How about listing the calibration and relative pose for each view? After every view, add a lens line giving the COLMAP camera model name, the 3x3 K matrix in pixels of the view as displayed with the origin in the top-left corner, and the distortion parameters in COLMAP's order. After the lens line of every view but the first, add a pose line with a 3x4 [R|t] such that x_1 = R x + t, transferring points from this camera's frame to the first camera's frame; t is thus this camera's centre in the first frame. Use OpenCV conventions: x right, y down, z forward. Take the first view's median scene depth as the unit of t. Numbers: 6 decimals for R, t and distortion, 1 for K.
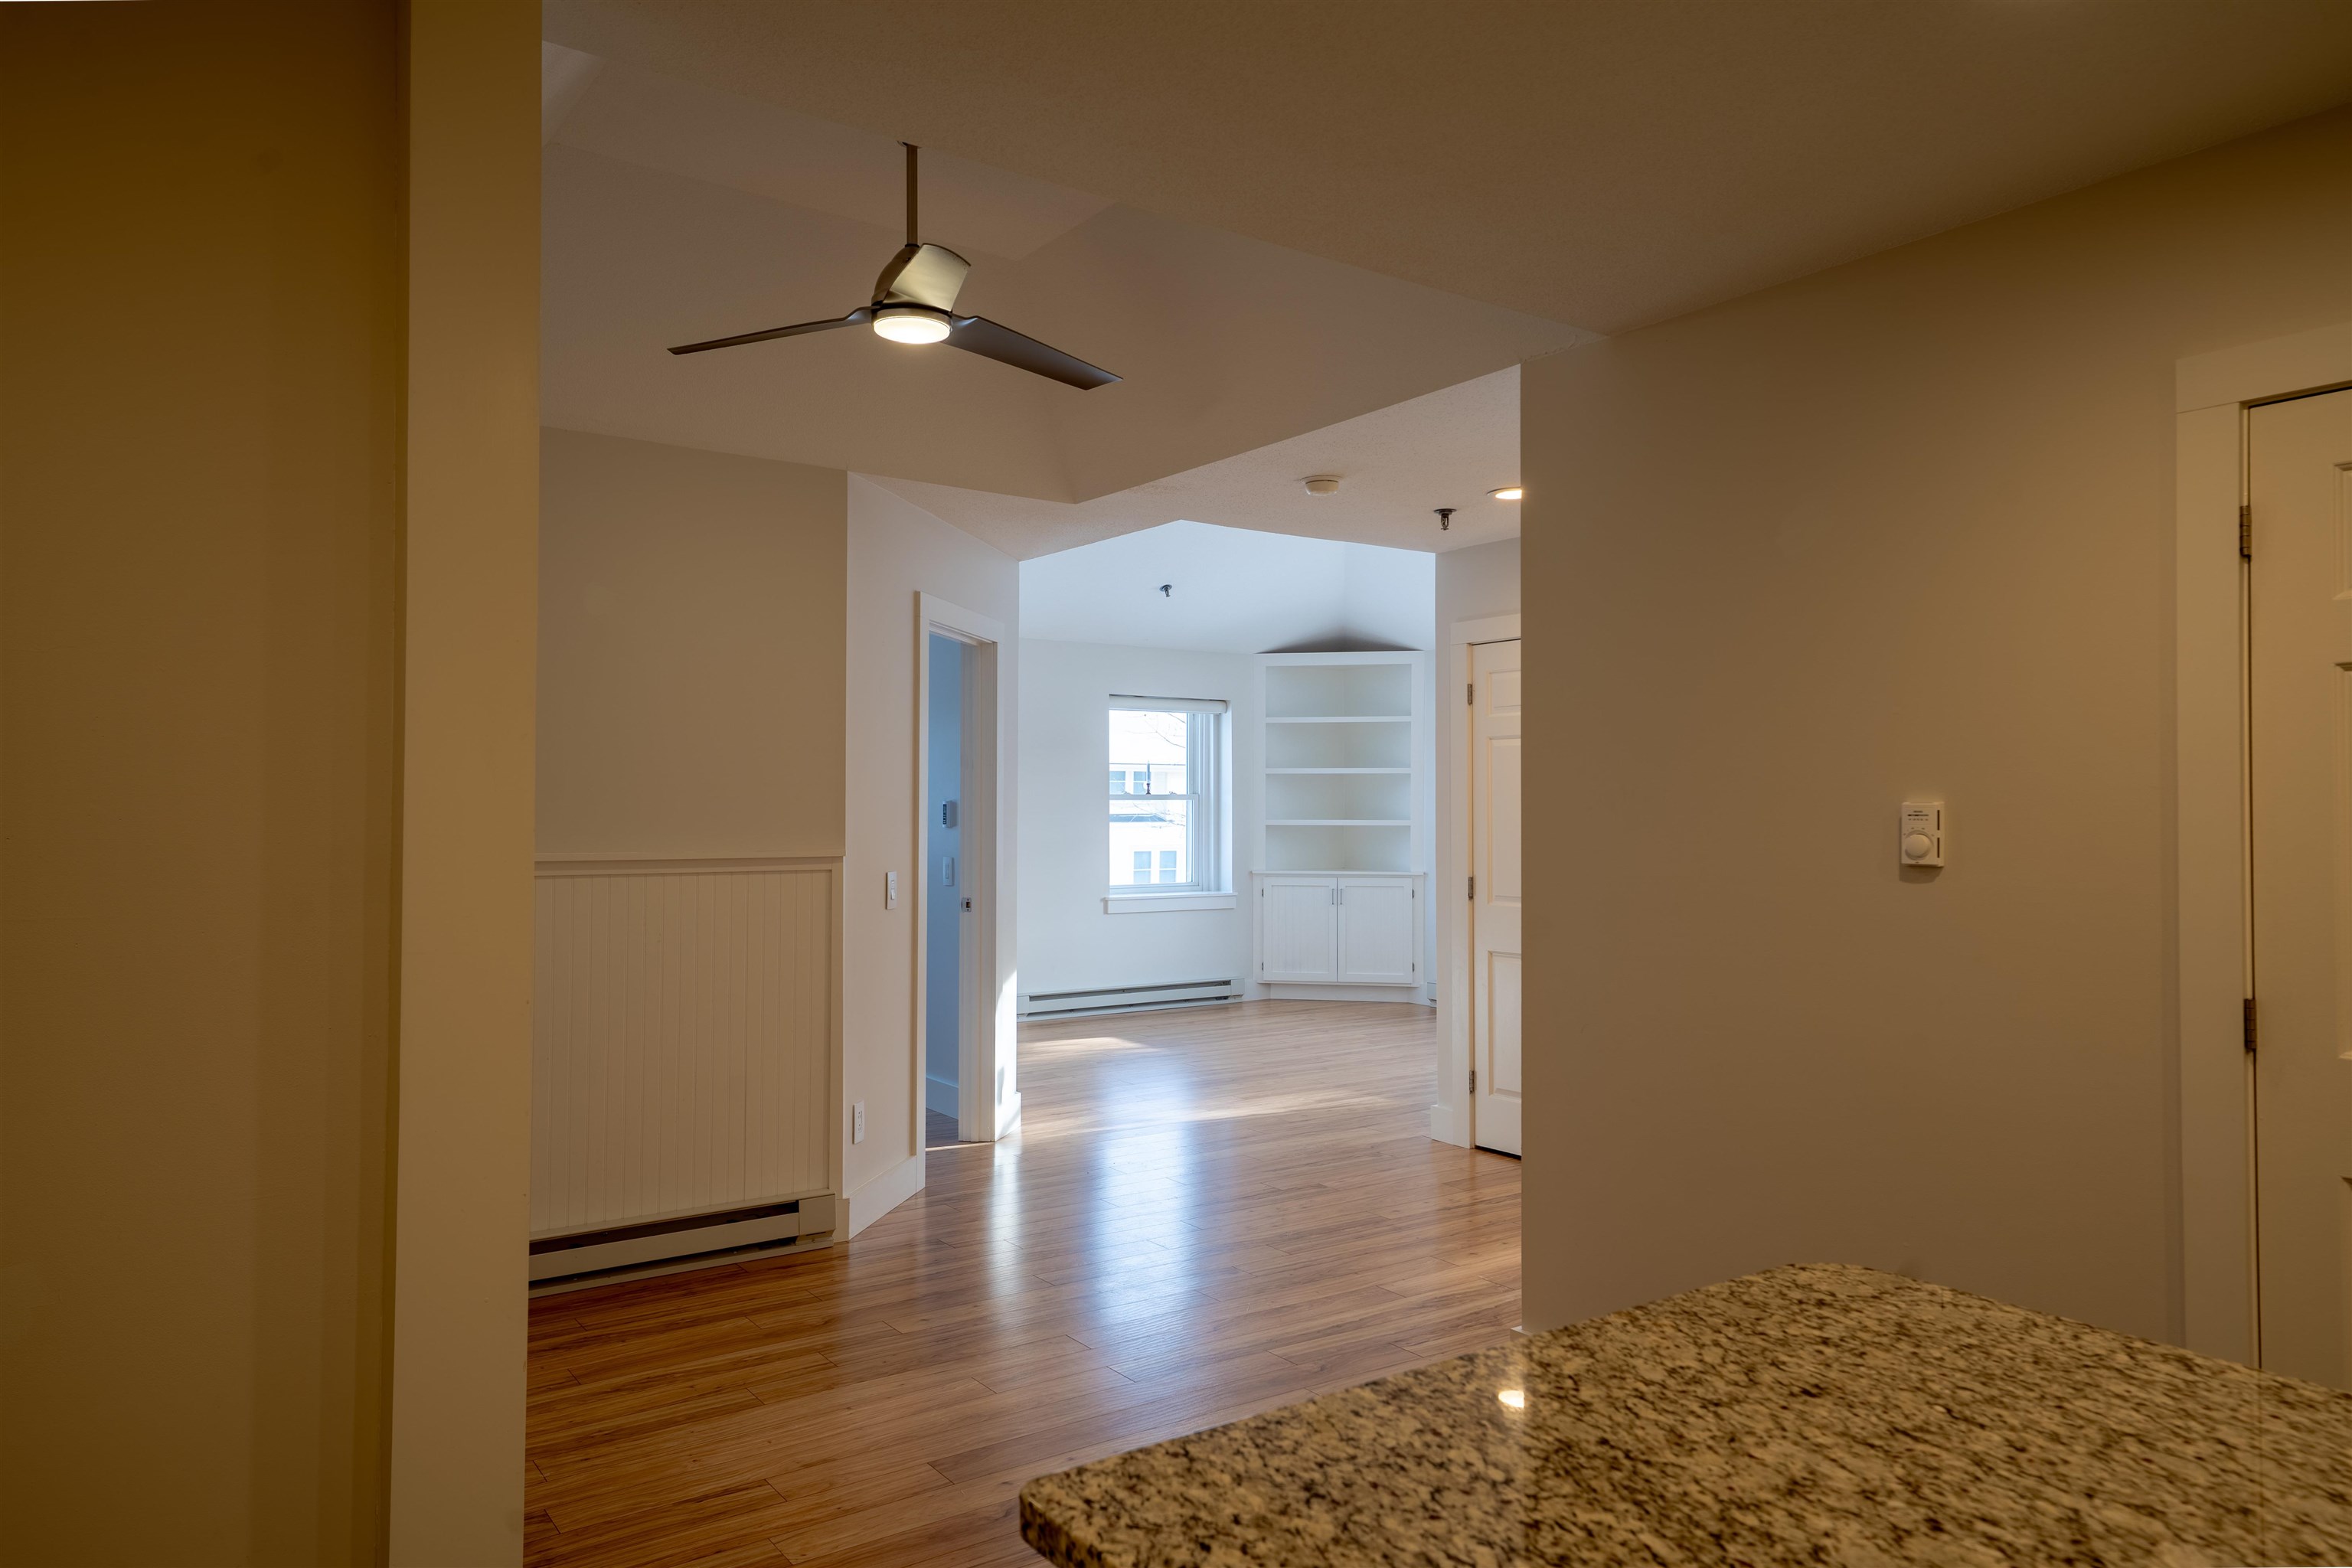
lens RADIAL K [[1610.0, 0, 1176.9], [0, 1610.0, 786.4], [0, 0, 1]] dist [0.001865, 0.000028]
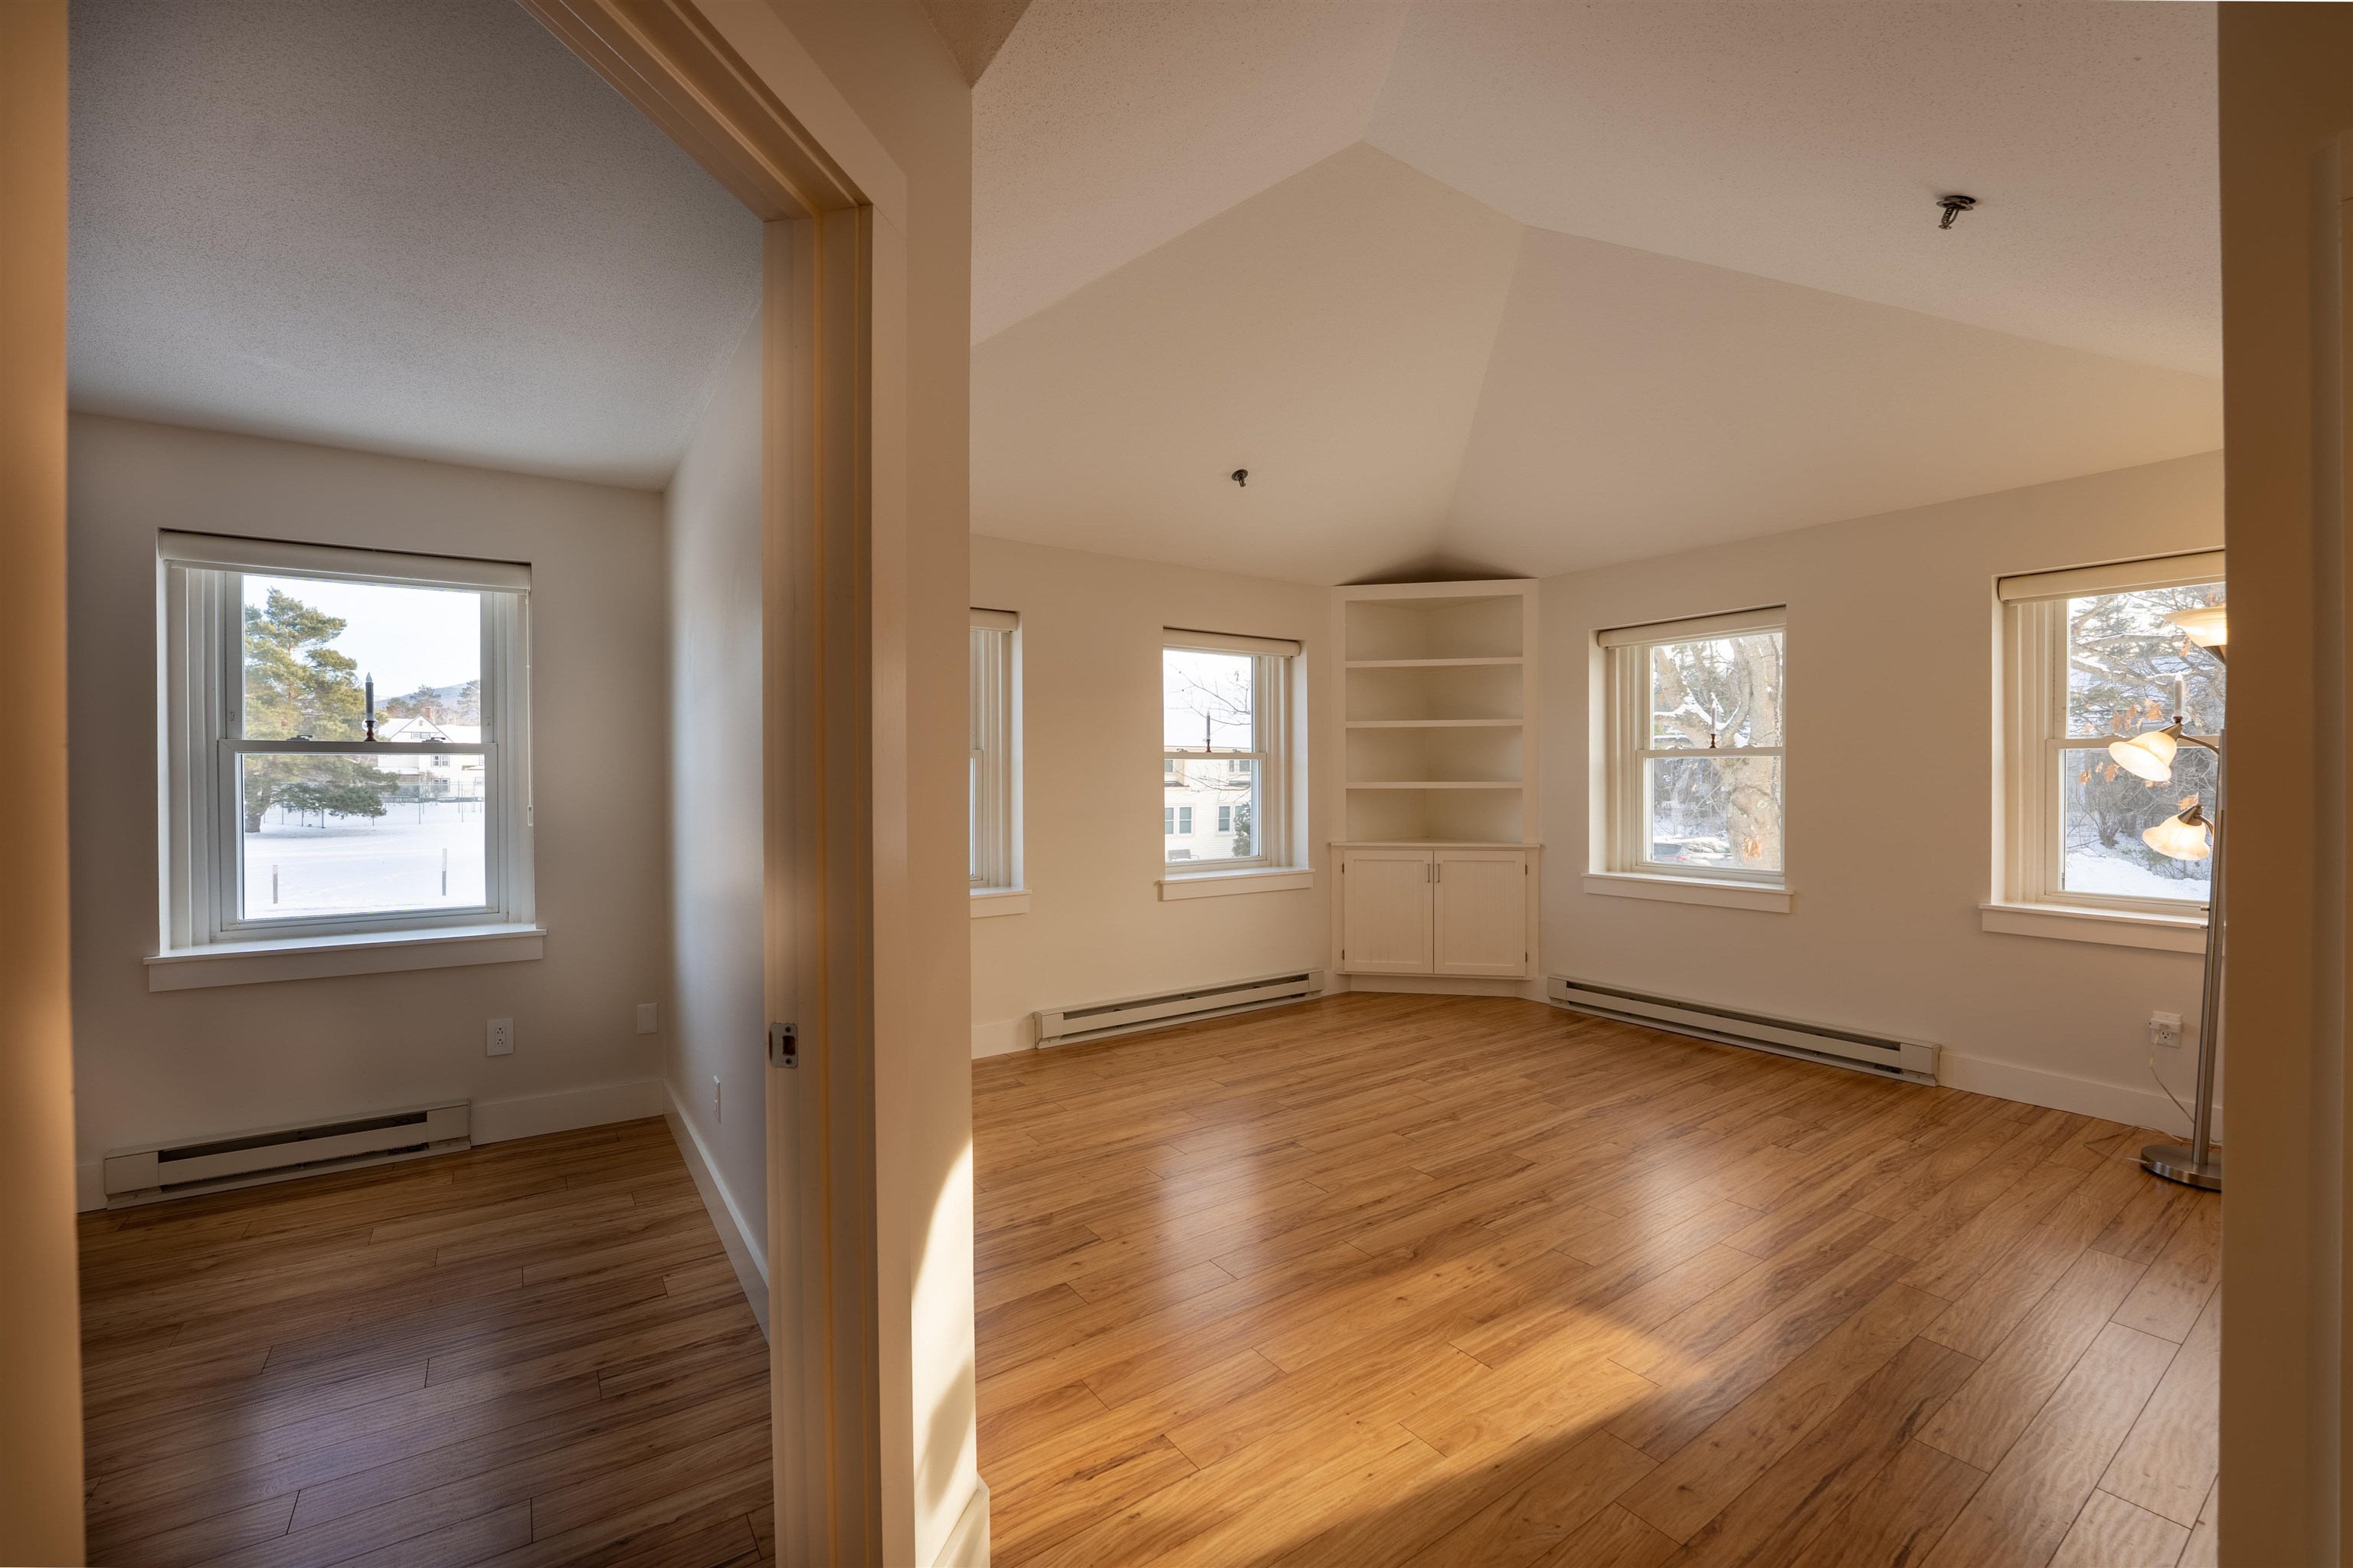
lens RADIAL K [[963.7, 0, 1178.6], [0, 963.7, 785.4], [0, 0, 1]] dist [-0.001328, -0.000103]
pose [[0.999987, -0.004918, 0.000930, -0.033405], [0.004906, 0.999913, 0.012247, 0.015775], [-0.000991, -0.012242, 0.999925, 0.495389]]
